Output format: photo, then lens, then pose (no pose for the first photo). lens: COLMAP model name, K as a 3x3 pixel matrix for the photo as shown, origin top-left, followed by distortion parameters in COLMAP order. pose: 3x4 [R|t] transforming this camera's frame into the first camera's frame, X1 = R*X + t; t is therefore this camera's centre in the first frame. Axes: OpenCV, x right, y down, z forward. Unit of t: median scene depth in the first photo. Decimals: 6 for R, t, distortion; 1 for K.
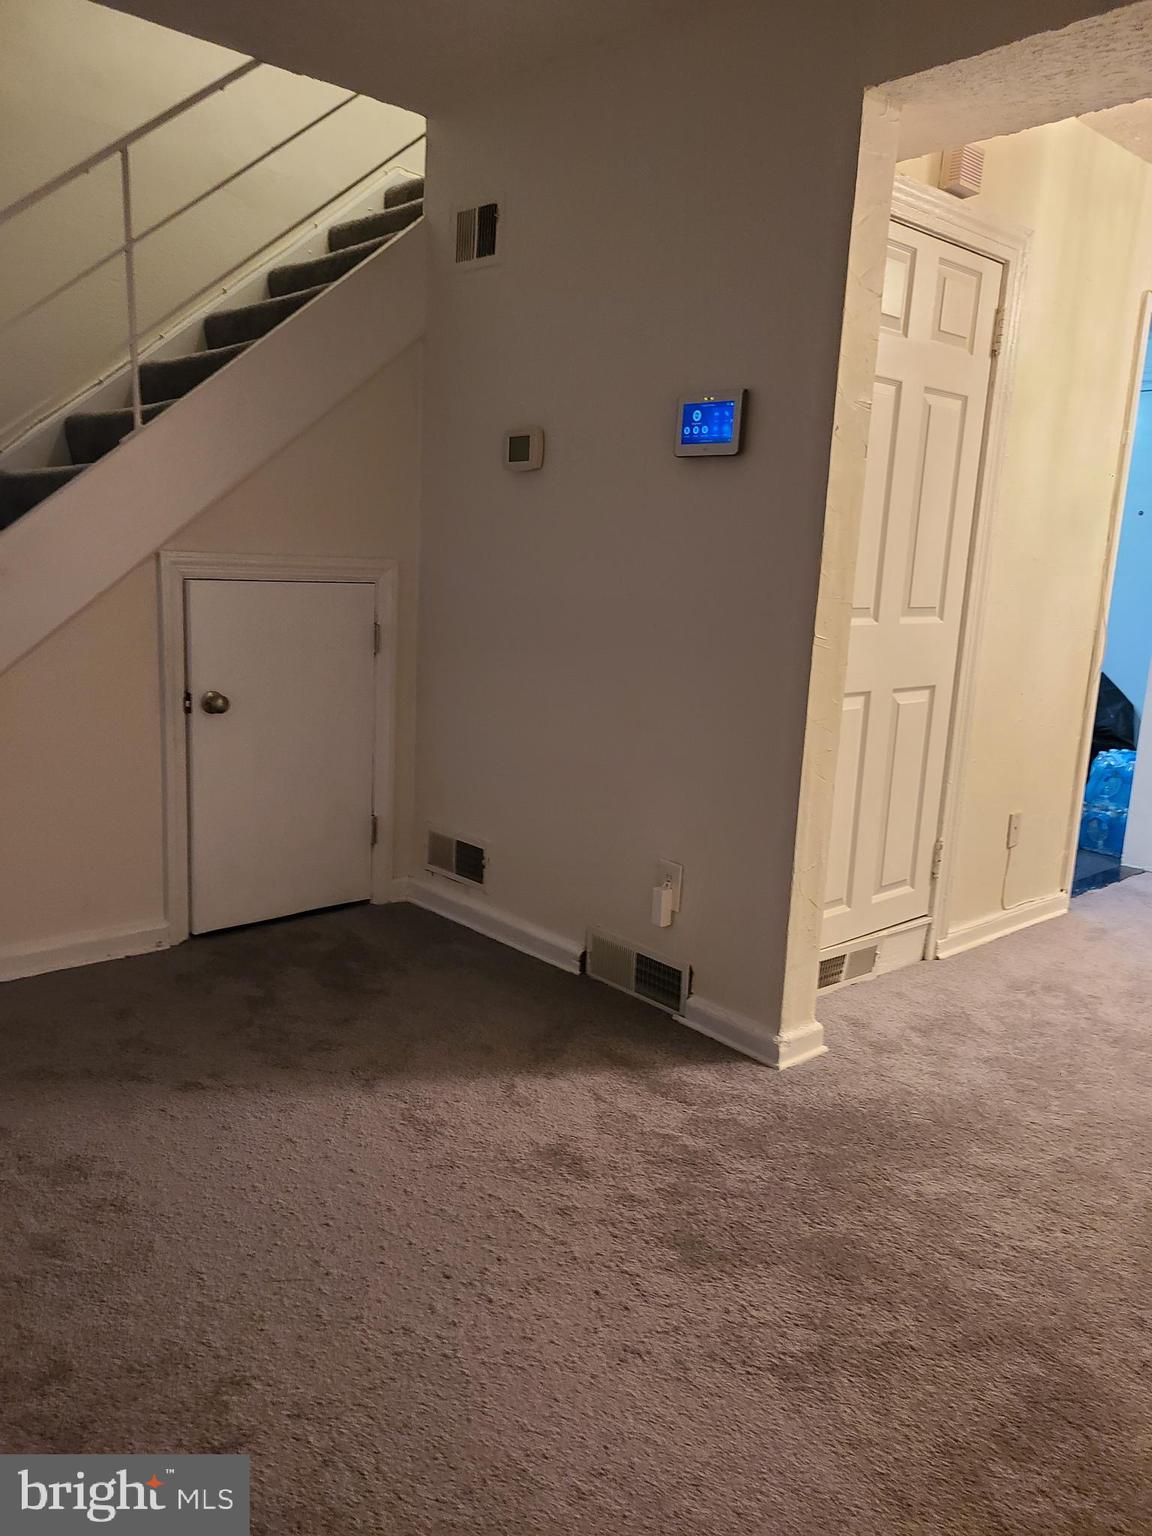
lens RADIAL K [[1160.2, 0, 550.1], [0, 1160.2, 760.3], [0, 0, 1]] dist [0.043040, -0.025826]
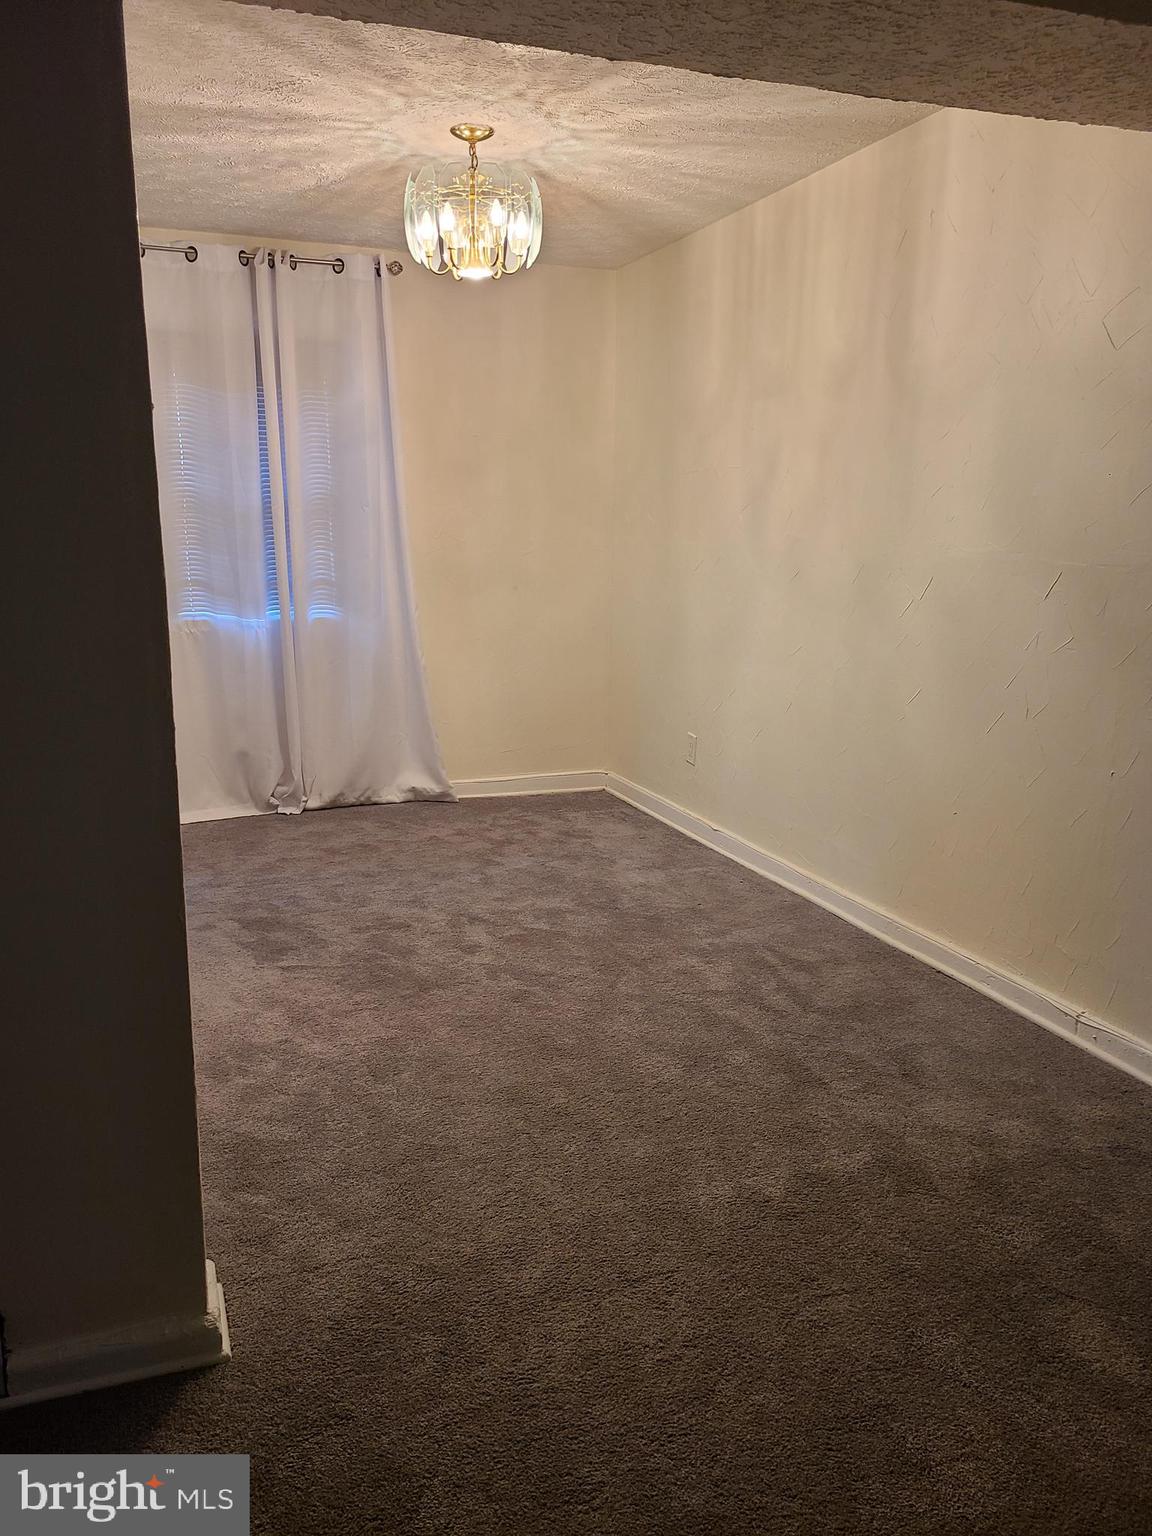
lens RADIAL K [[1160.2, 0, 567.0], [0, 1160.2, 763.2], [0, 0, 1]] dist [0.043040, -0.025826]
pose [[0.346895, -0.236245, 0.907663, -0.238682], [0.178730, 0.966674, 0.183296, -0.139197], [-0.920717, 0.098642, 0.377559, 0.458835]]
